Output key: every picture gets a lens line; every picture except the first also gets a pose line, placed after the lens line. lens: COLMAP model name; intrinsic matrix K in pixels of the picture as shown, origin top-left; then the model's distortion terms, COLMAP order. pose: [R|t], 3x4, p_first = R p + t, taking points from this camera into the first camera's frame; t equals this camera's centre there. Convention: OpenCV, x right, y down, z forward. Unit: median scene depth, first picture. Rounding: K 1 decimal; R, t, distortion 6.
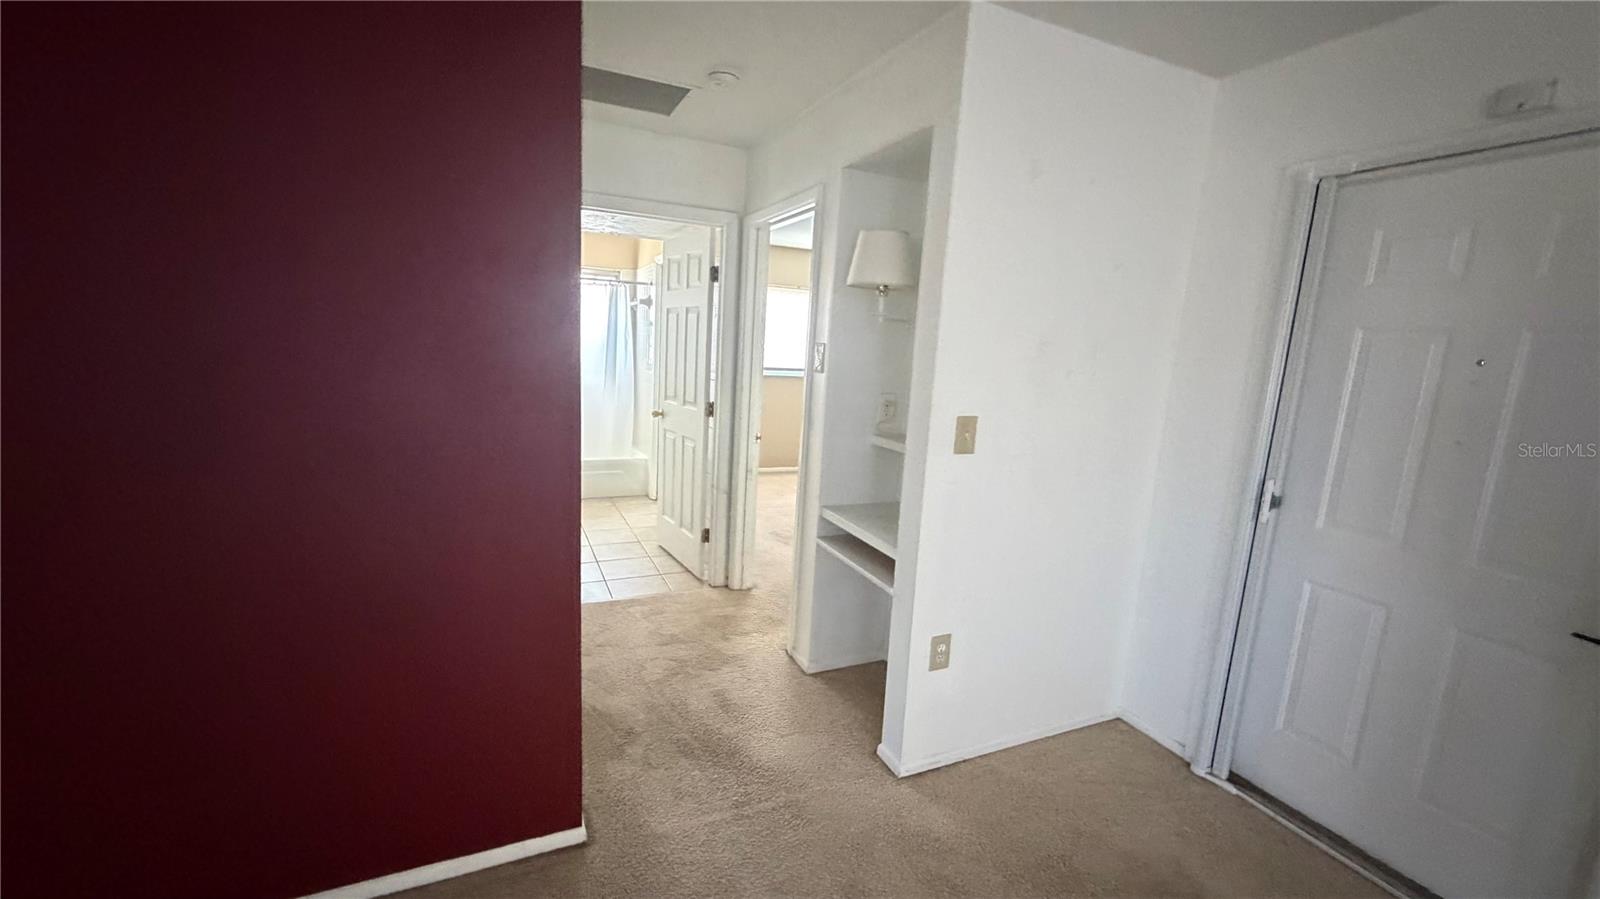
lens RADIAL K [[634.0, 0, 795.6], [0, 634.0, 447.9], [0, 0, 1]] dist [-0.000550, 0.000202]
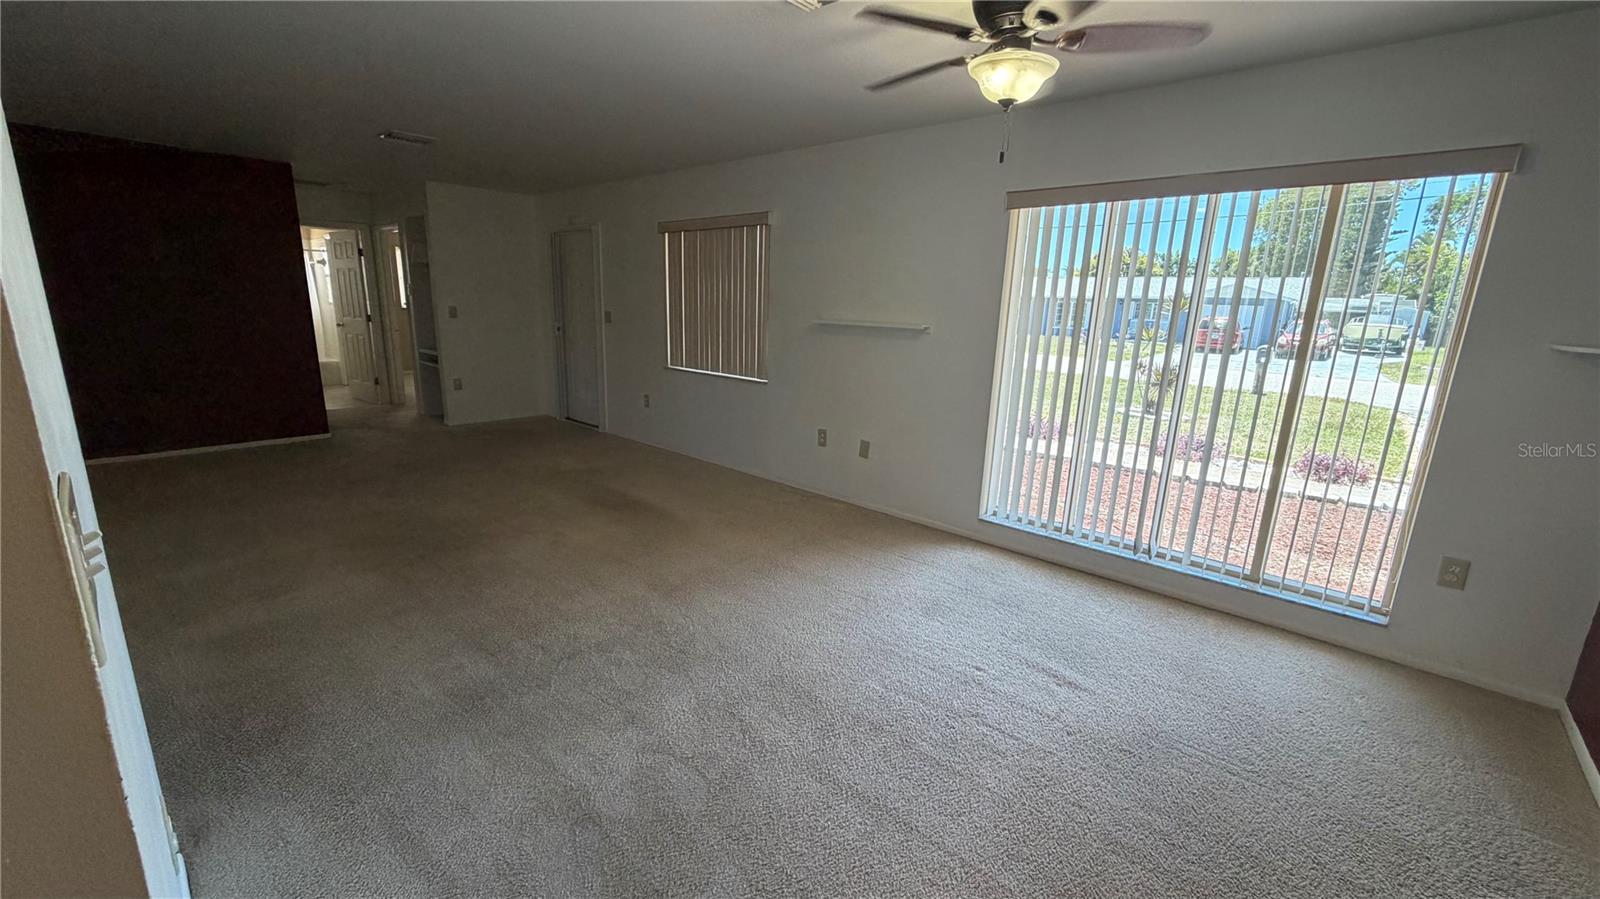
lens RADIAL K [[634.0, 0, 795.6], [0, 634.0, 447.9], [0, 0, 1]] dist [-0.000550, 0.000202]
pose [[0.919753, -0.120419, 0.373568, 0.287163], [0.087584, 0.990742, 0.103727, 0.235489], [-0.382601, -0.062684, 0.921785, -1.306602]]
